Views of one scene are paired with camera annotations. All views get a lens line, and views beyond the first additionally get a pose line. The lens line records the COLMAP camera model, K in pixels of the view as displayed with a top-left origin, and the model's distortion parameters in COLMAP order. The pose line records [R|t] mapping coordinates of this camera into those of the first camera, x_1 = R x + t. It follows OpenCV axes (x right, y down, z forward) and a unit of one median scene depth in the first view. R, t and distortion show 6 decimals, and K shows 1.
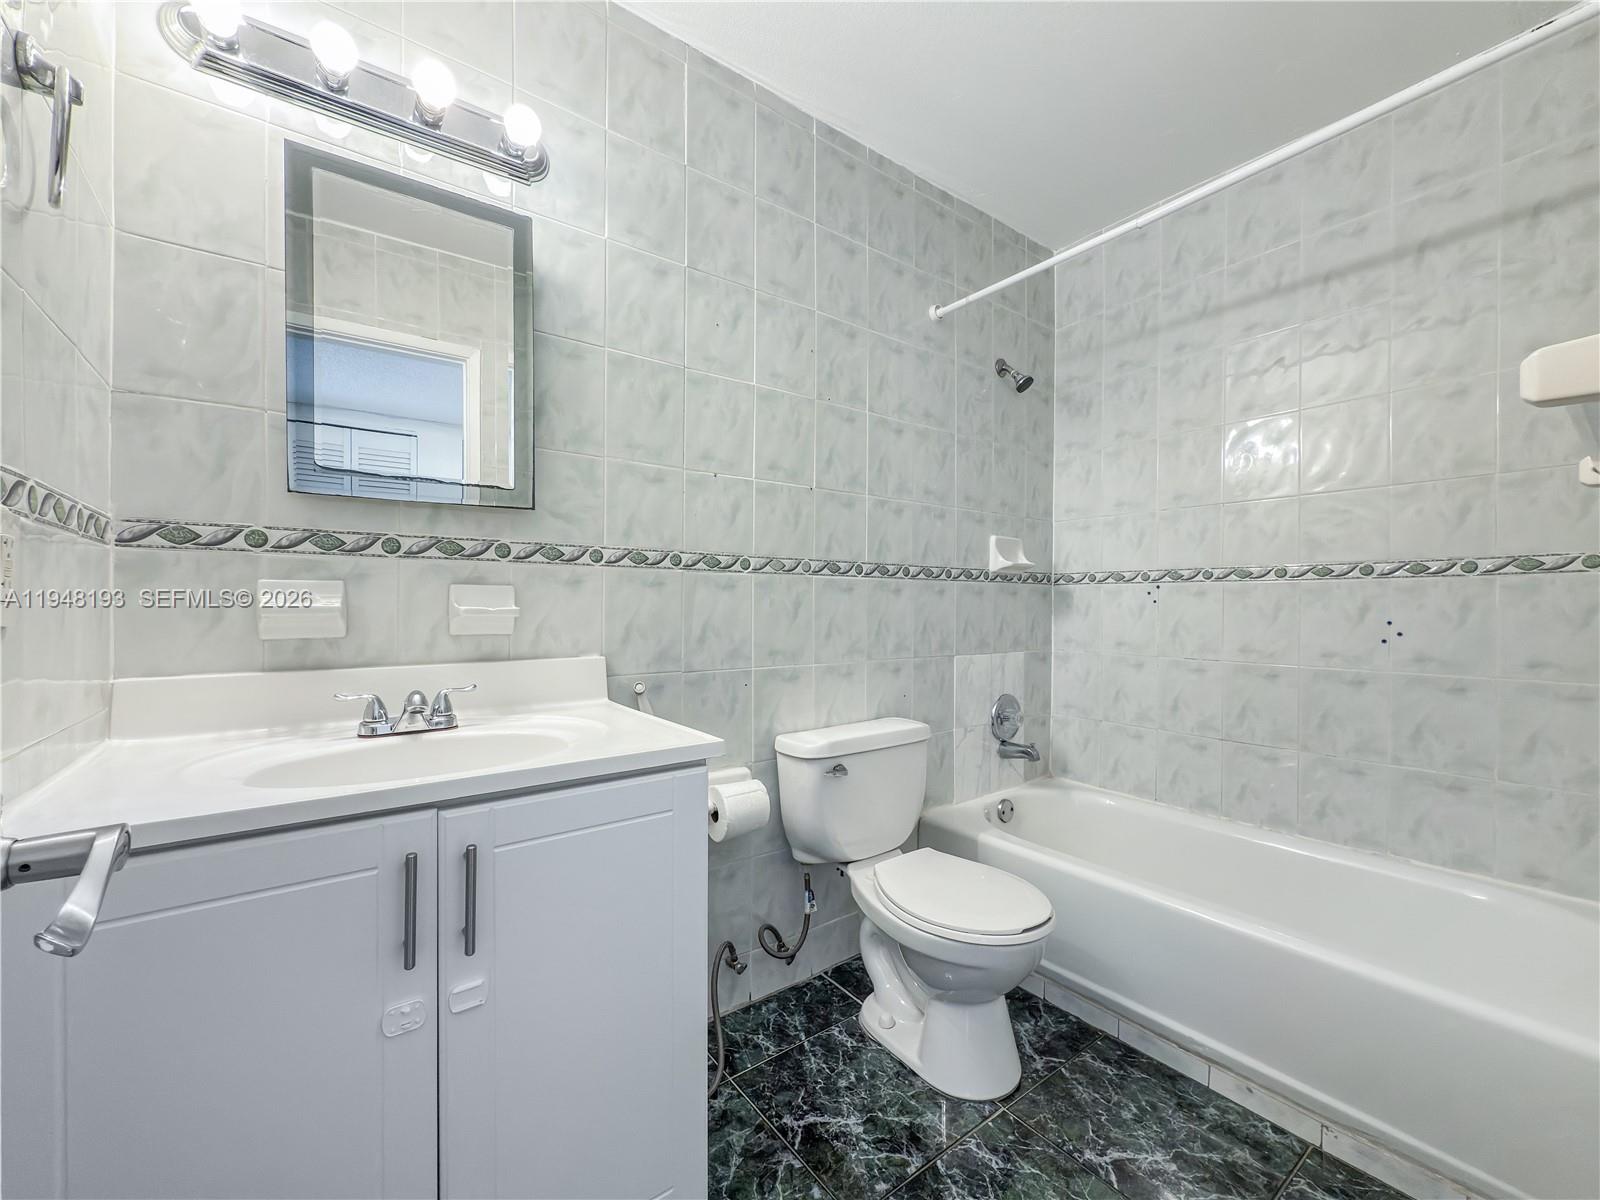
lens RADIAL K [[650.6, 0, 796.3], [0, 650.6, 601.6], [0, 0, 1]] dist [-0.002531, 0.000023]
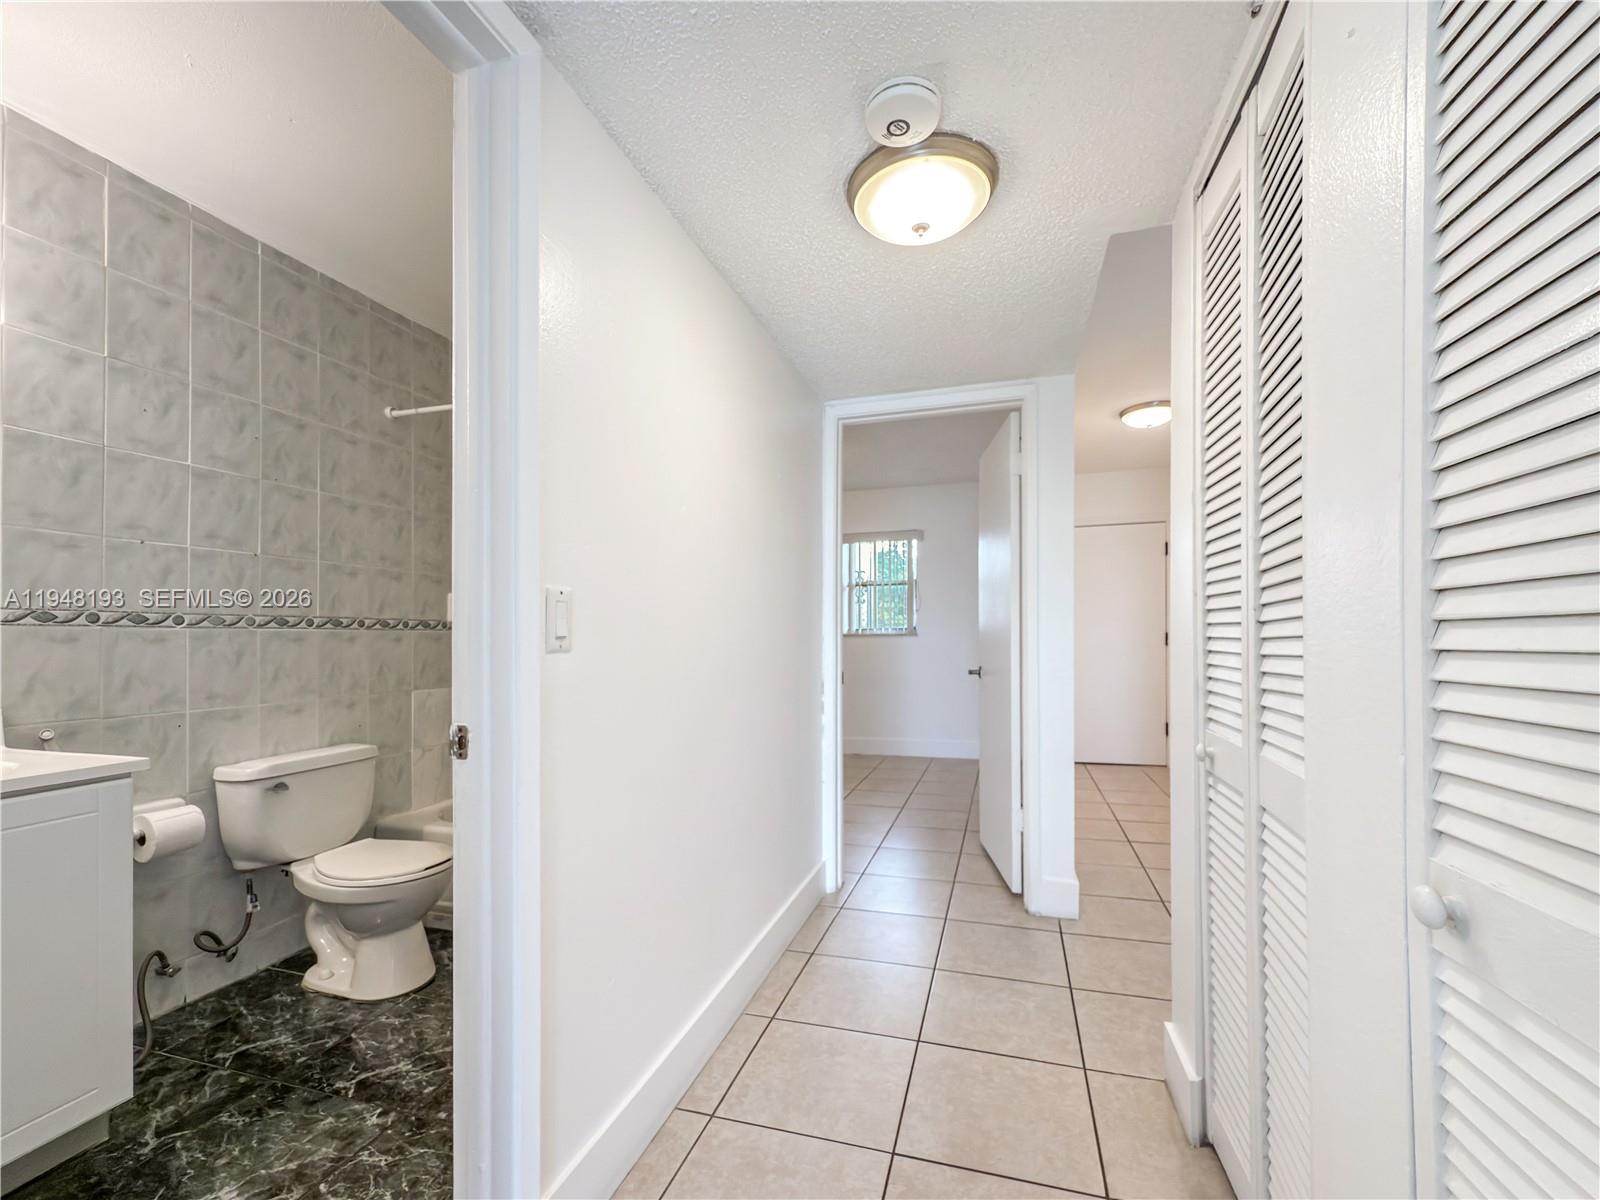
lens RADIAL K [[650.6, 0, 784.6], [0, 650.6, 631.0], [0, 0, 1]] dist [-0.002531, 0.000023]
pose [[0.794013, -0.000789, 0.607901, 0.074776], [0.004948, 0.999974, -0.005166, -0.027360], [-0.607881, 0.007110, 0.793996, -0.560456]]
